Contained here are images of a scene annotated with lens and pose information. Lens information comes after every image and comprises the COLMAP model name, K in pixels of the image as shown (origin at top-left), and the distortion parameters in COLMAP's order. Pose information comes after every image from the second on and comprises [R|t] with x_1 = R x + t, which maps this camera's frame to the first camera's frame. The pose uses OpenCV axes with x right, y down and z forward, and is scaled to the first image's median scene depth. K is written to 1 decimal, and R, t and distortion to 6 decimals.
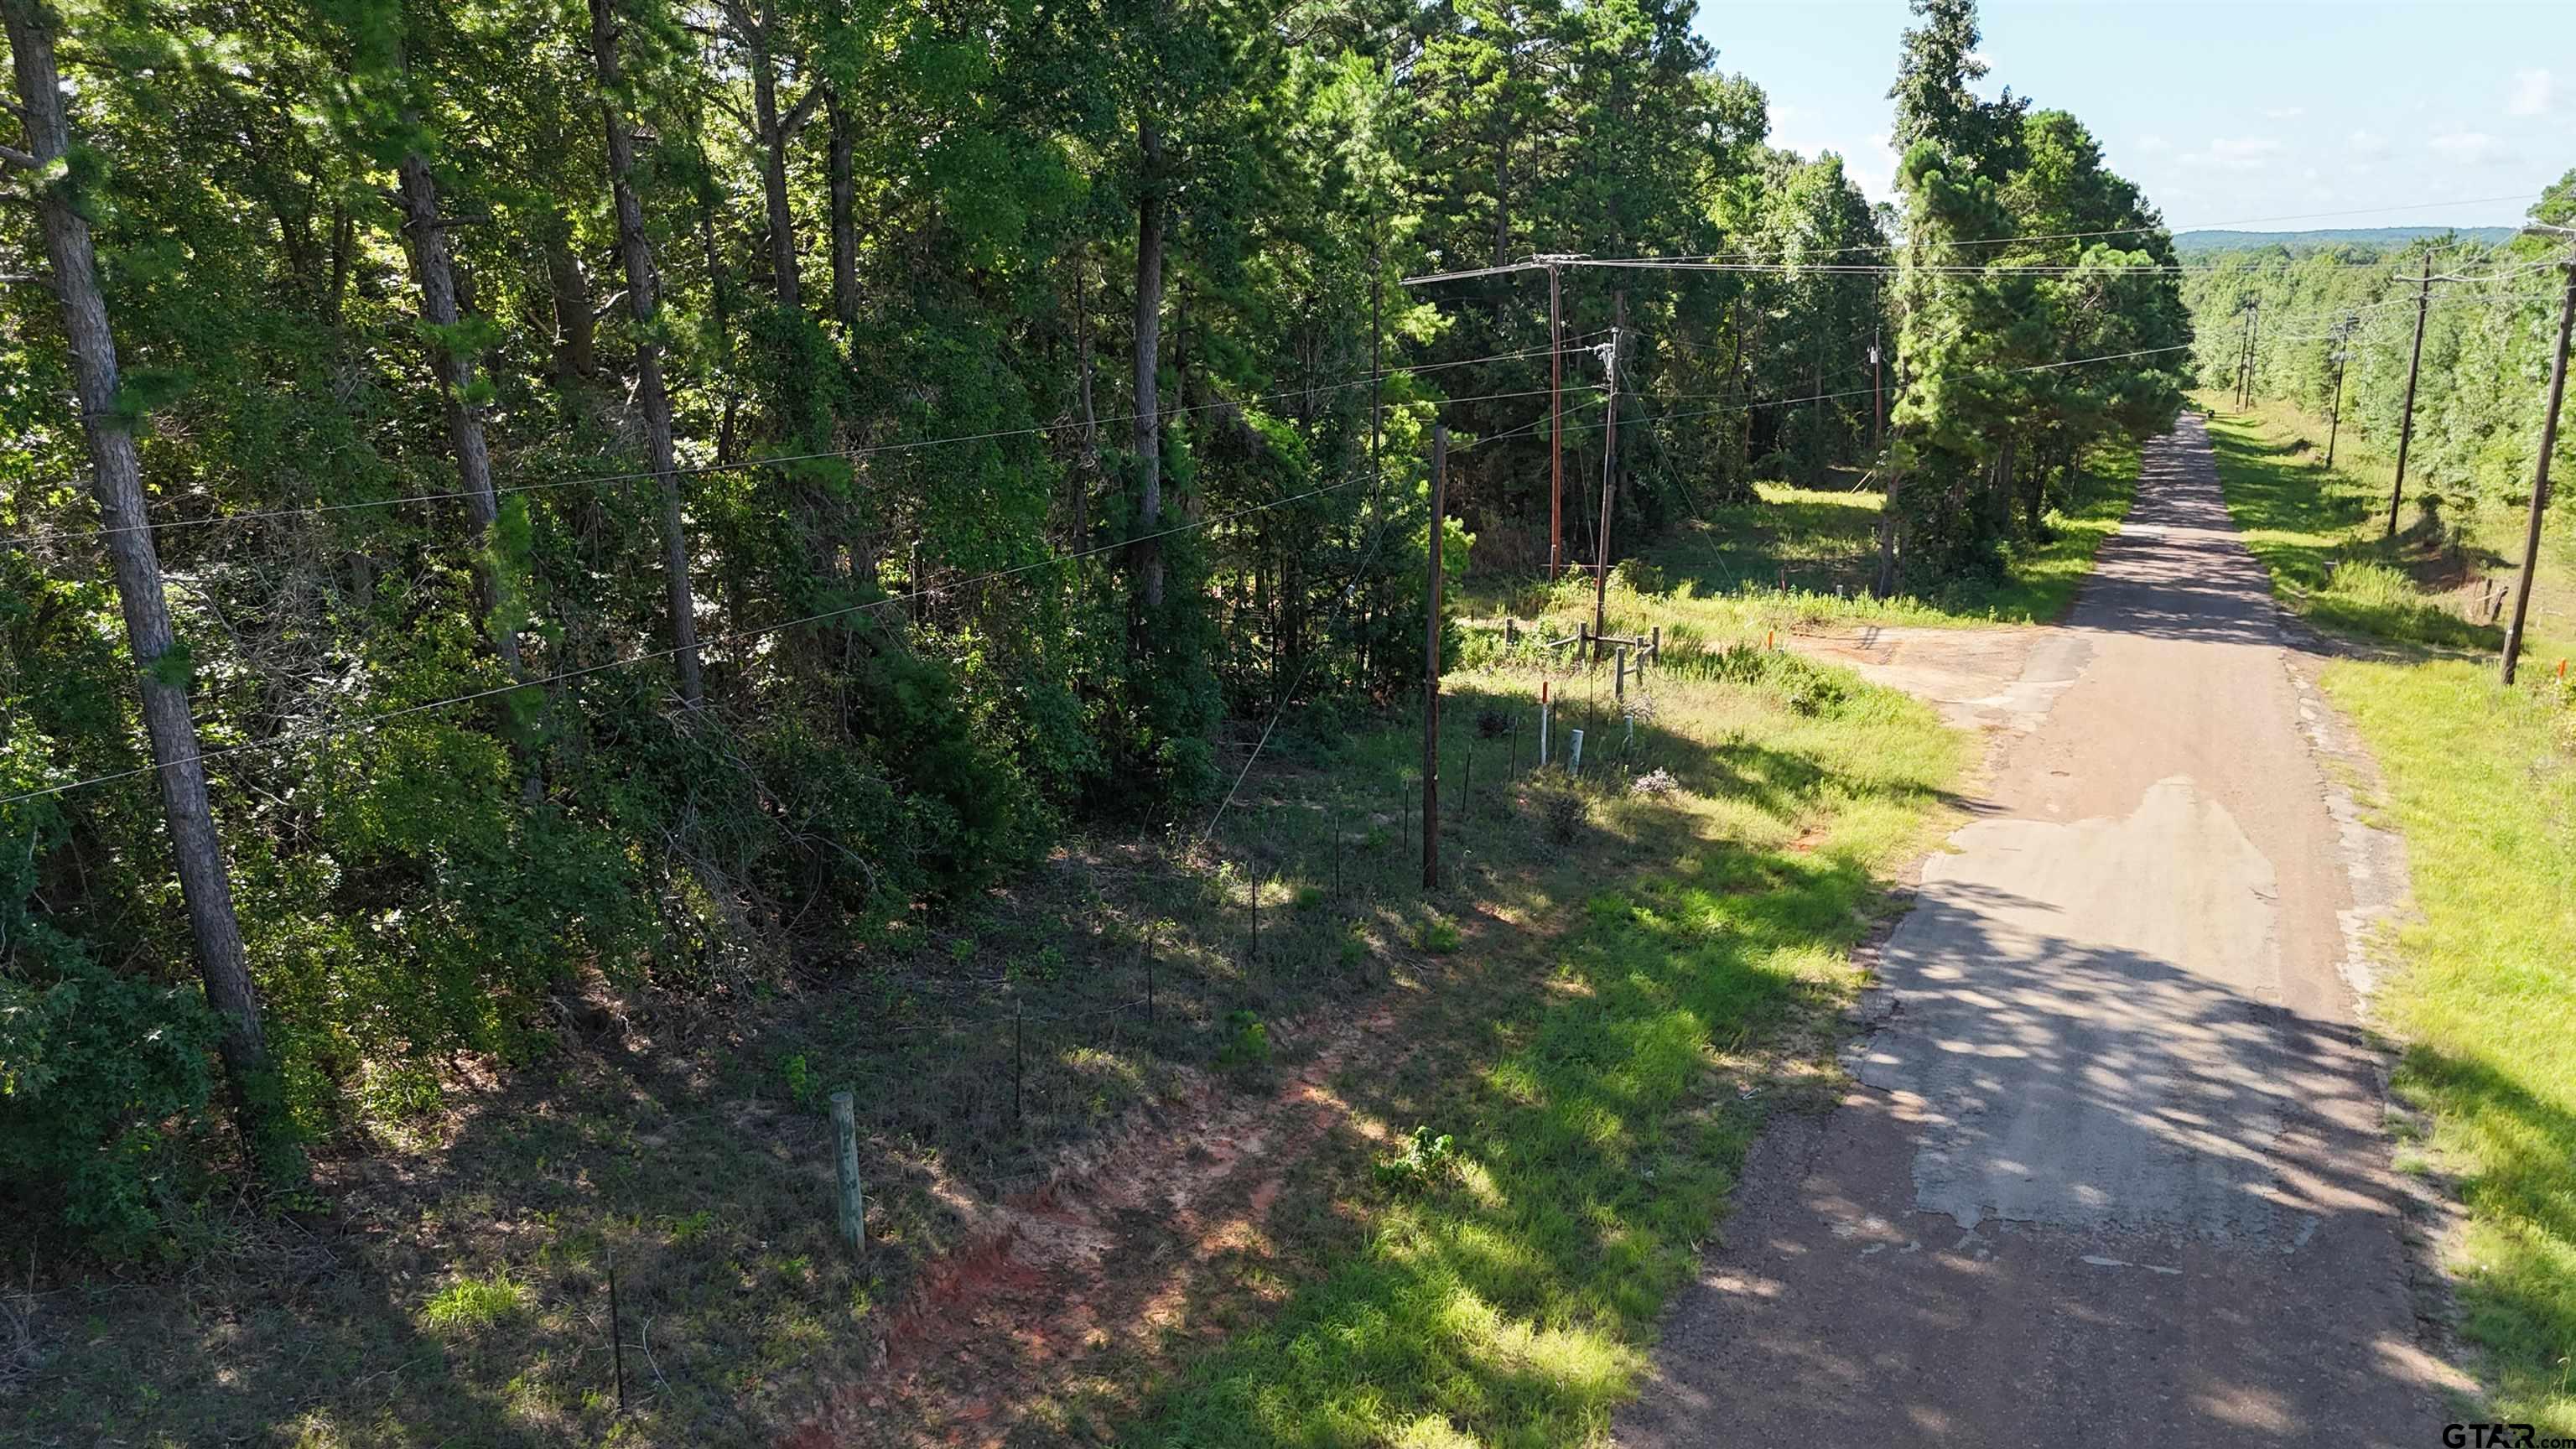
lens RADIAL K [[1767.0, 0, 1288.0], [0, 1767.0, 724.5], [0, 0, 1]] dist [0.054176, -0.058404]
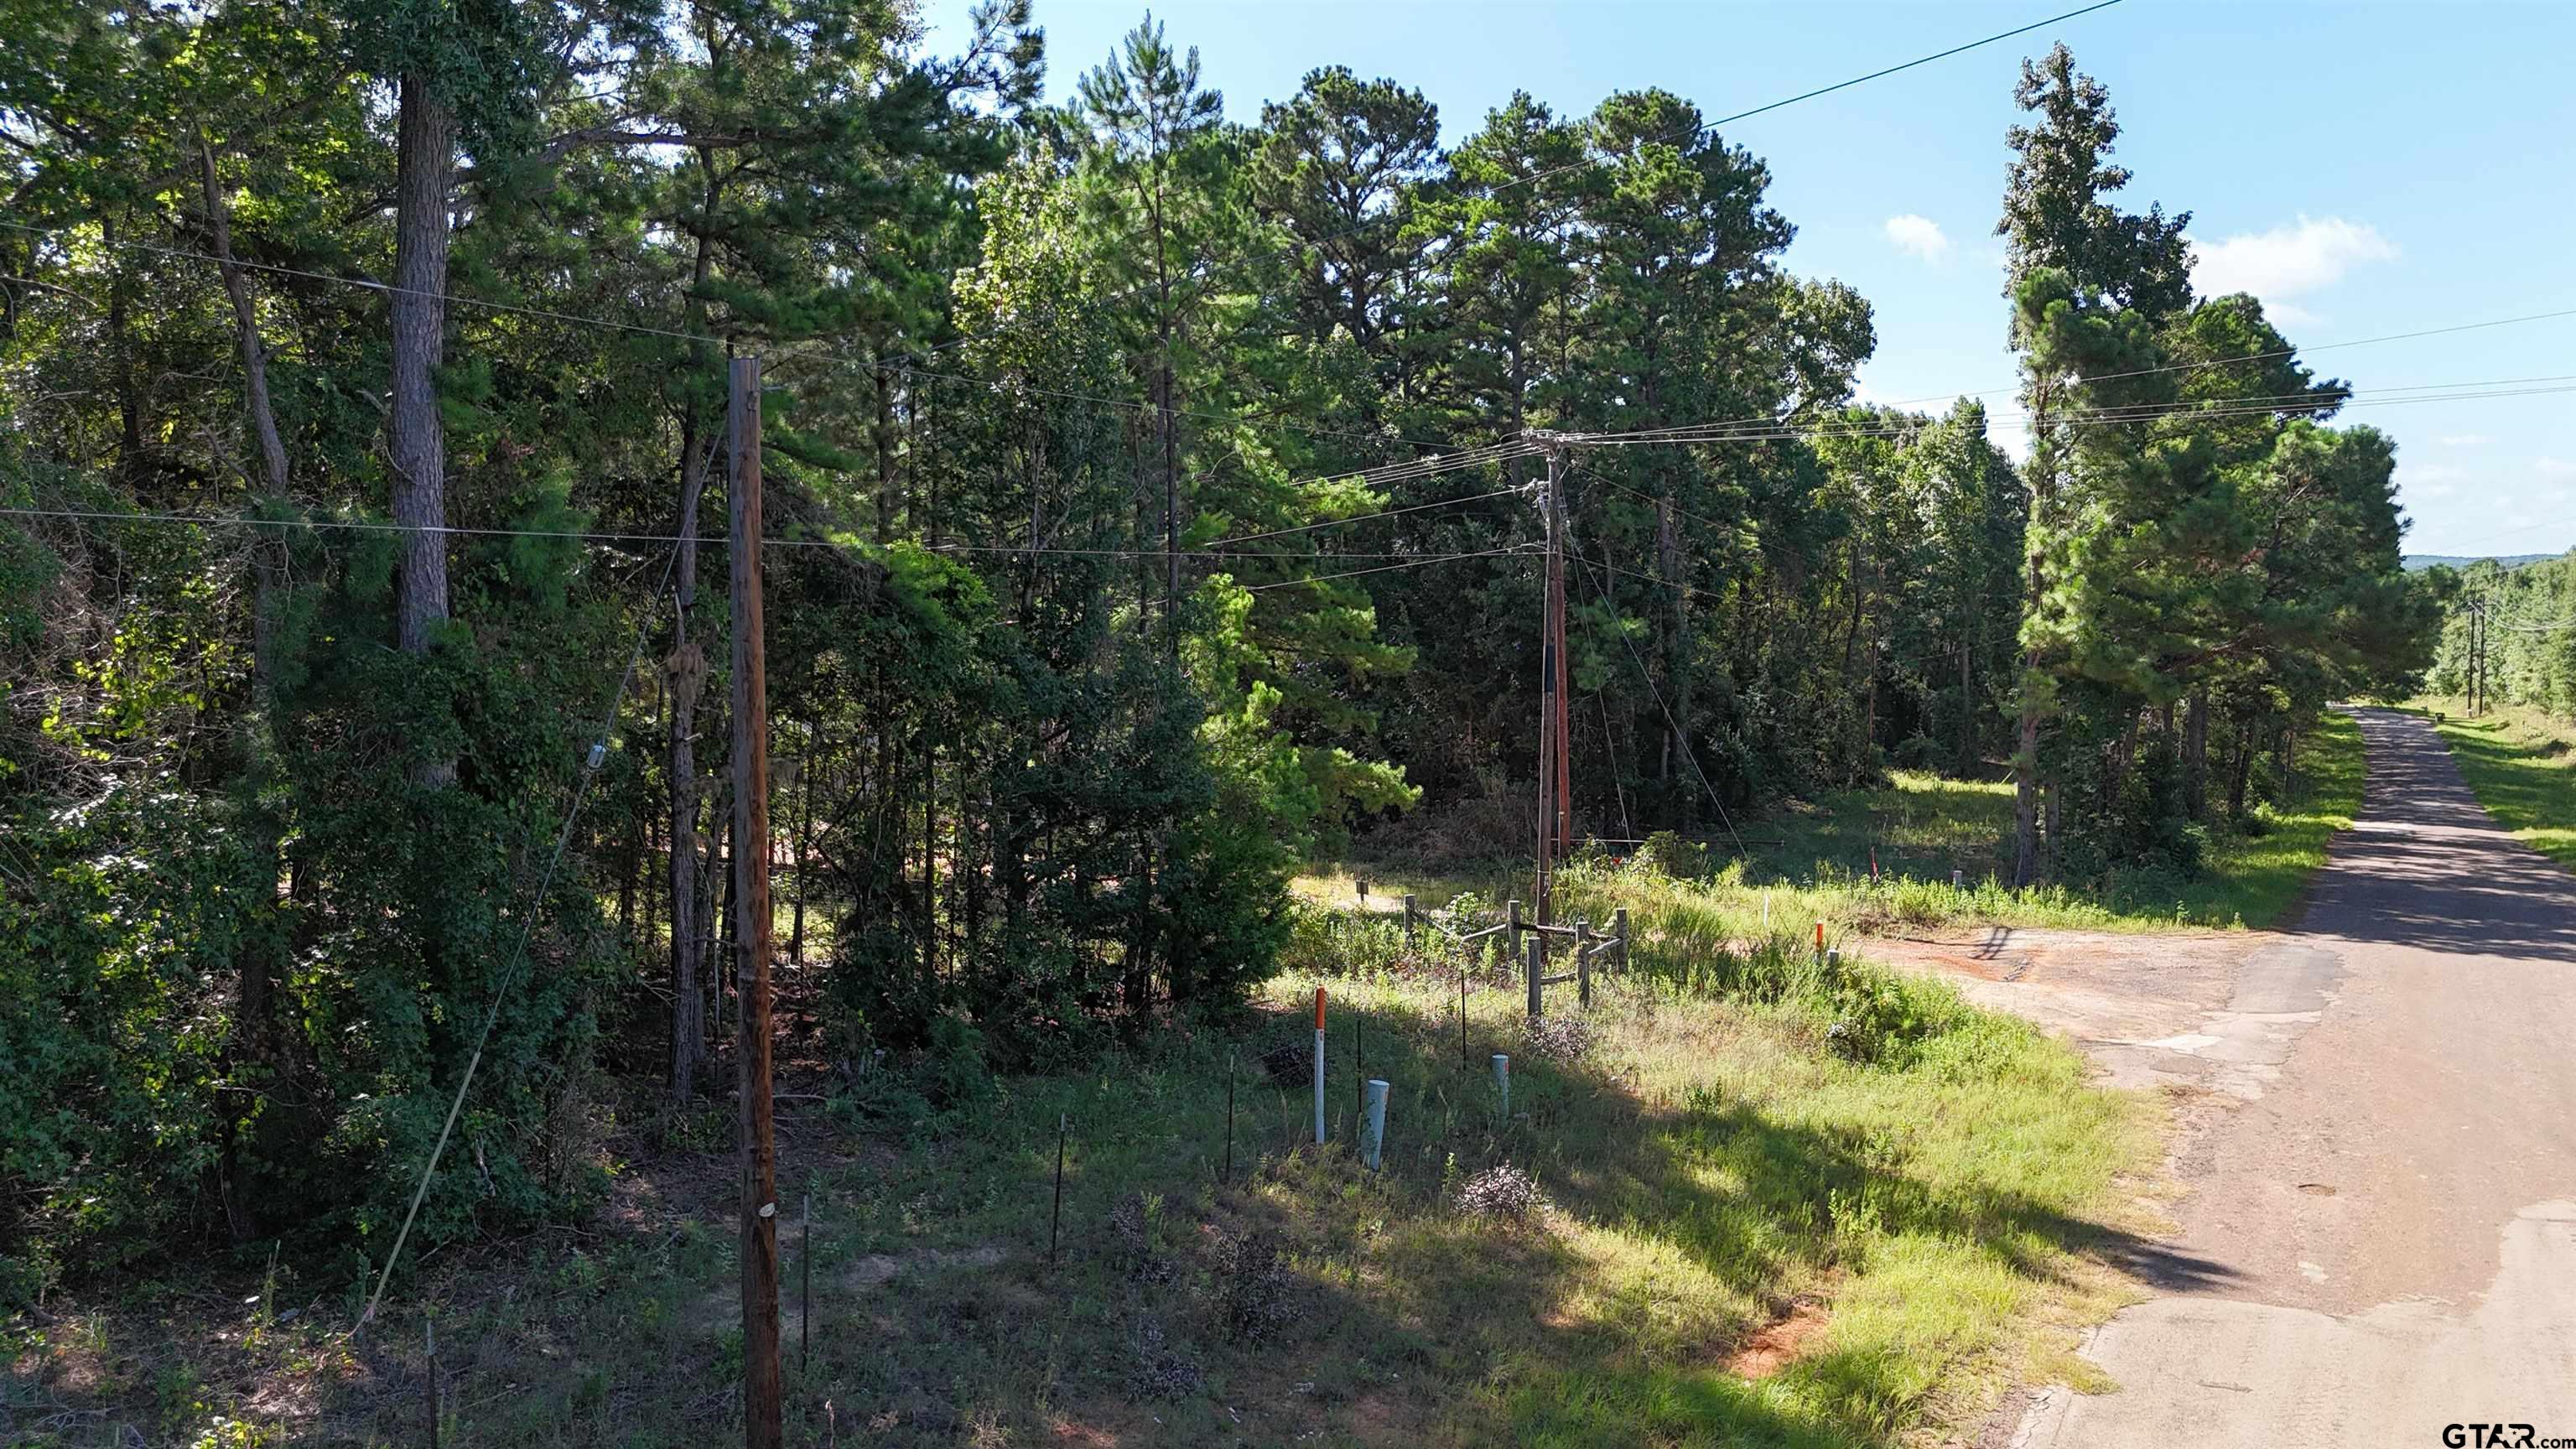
lens RADIAL K [[1856.8, 0, 1288.0], [0, 1856.8, 724.5], [0, 0, 1]] dist [0.072983, -0.073551]
pose [[0.997215, 0.007068, -0.074250, 0.102412], [-0.019613, 0.985316, -0.169611, -0.003973], [0.071961, 0.170595, 0.982710, 0.243206]]
